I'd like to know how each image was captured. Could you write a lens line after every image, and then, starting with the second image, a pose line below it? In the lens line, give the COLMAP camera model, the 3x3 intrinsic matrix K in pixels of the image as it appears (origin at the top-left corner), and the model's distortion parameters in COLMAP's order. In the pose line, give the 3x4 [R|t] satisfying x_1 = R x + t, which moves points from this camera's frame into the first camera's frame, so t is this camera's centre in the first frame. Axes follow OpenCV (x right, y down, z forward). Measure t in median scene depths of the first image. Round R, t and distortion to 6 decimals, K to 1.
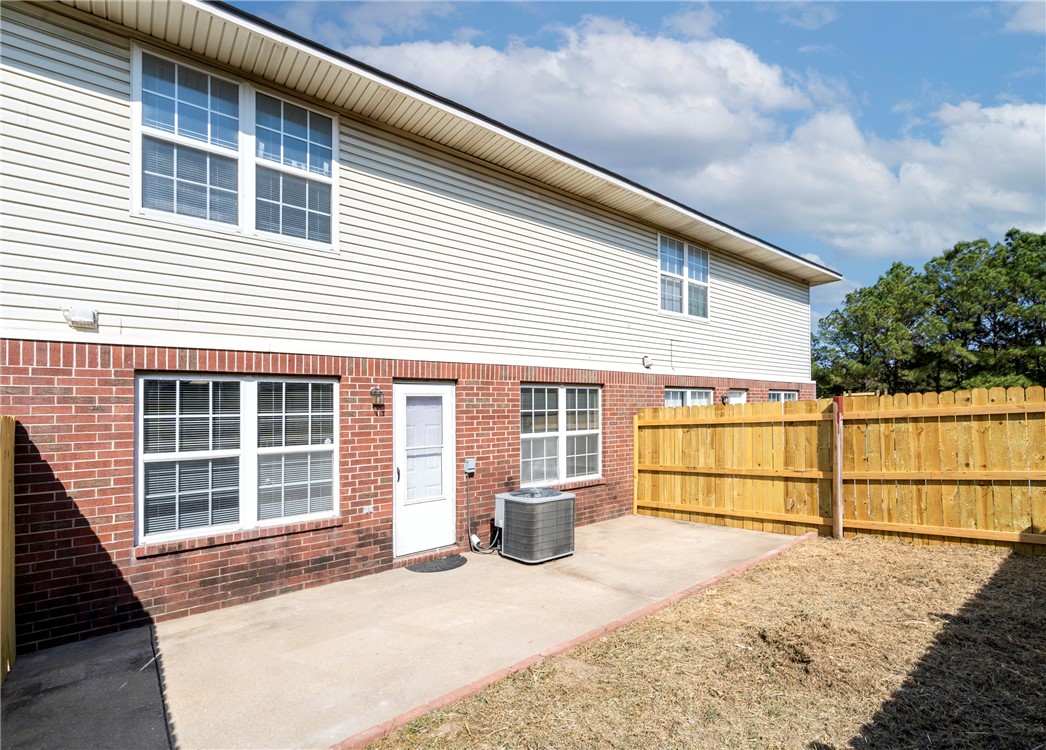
lens RADIAL K [[517.2, 0, 523.0], [0, 517.2, 375.0], [0, 0, 1]] dist [-0.002184, -0.000654]
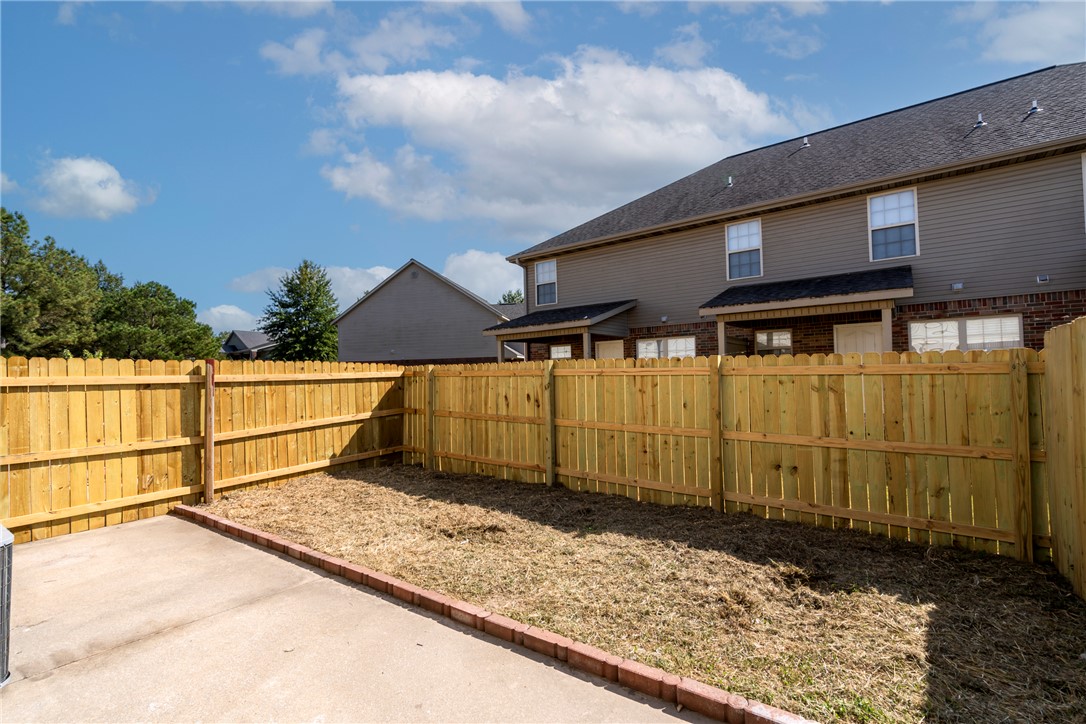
lens RADIAL K [[492.1, 0, 538.9], [0, 492.1, 364.9], [0, 0, 1]] dist [-0.003326, 0.000952]
pose [[-0.274415, 0.073365, 0.958808, -0.463134], [-0.055750, 0.994194, -0.092029, 0.105588], [-0.959994, -0.078708, -0.268732, 0.656817]]
